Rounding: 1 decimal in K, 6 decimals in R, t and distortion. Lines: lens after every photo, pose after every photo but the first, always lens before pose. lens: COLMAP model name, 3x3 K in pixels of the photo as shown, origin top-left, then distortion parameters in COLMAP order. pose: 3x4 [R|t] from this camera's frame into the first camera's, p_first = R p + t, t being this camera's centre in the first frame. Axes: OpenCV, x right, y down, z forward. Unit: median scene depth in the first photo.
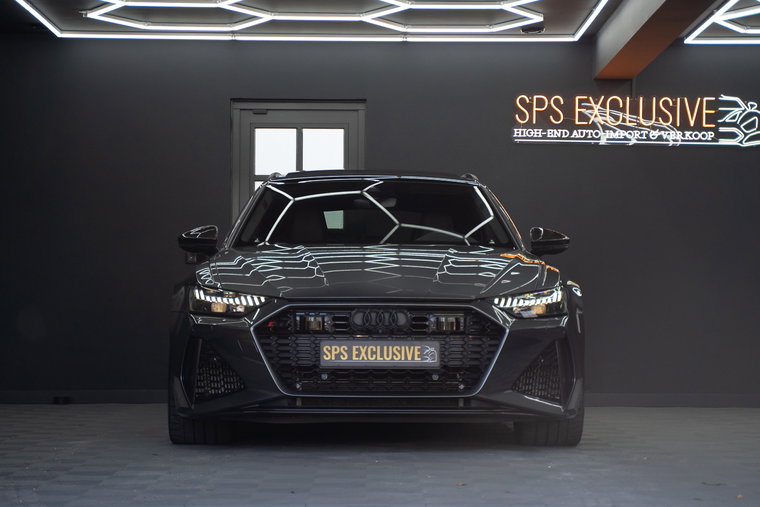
lens RADIAL K [[1687.4, 0, 385.2], [0, 1687.4, 251.8], [0, 0, 1]] dist [0.359497, 0.000000]
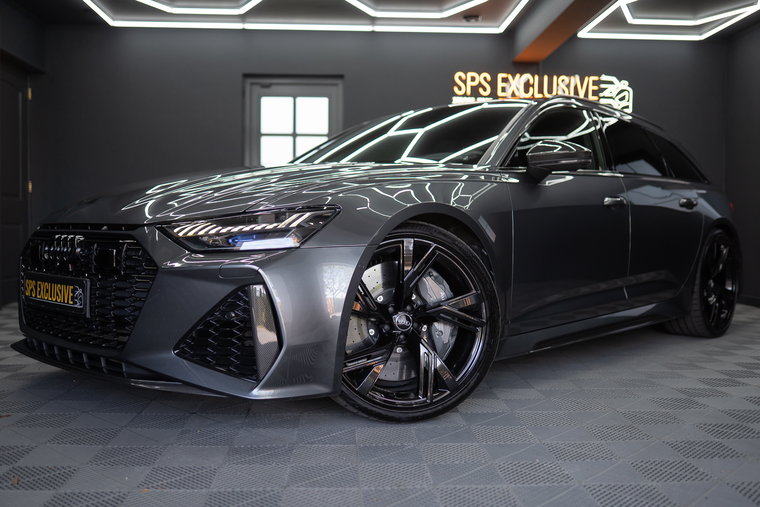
lens RADIAL K [[754.8, 0, 372.0], [0, 754.8, 259.5], [0, 0, 1]] dist [-0.020449, 0.000000]
pose [[0.999567, 0.000409, 0.029415, -0.006690], [-0.002544, 0.997360, 0.072577, 0.012452], [-0.029308, -0.072621, 0.996929, 0.392419]]
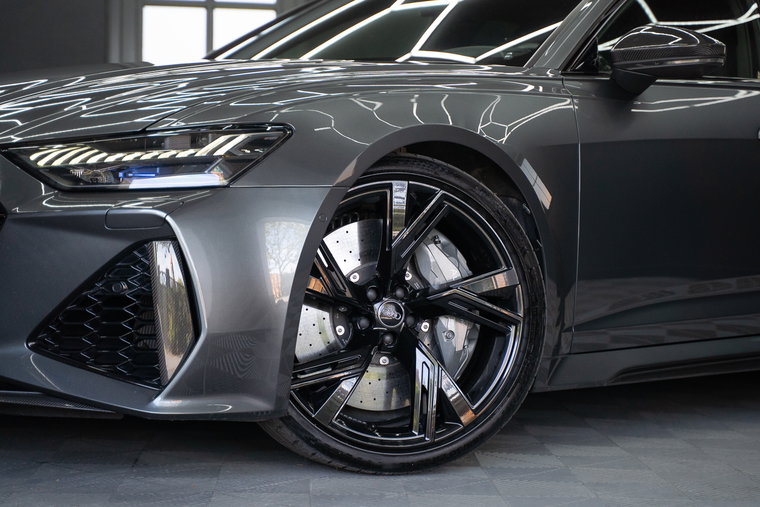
lens RADIAL K [[1687.4, 0, 390.4], [0, 1687.4, 239.0], [0, 0, 1]] dist [0.359497, 0.000000]
pose [[0.999106, 0.016662, 0.038848, -0.003586], [-0.018491, 0.998714, 0.047209, 0.017821], [-0.038011, -0.047885, 0.998129, 0.308350]]
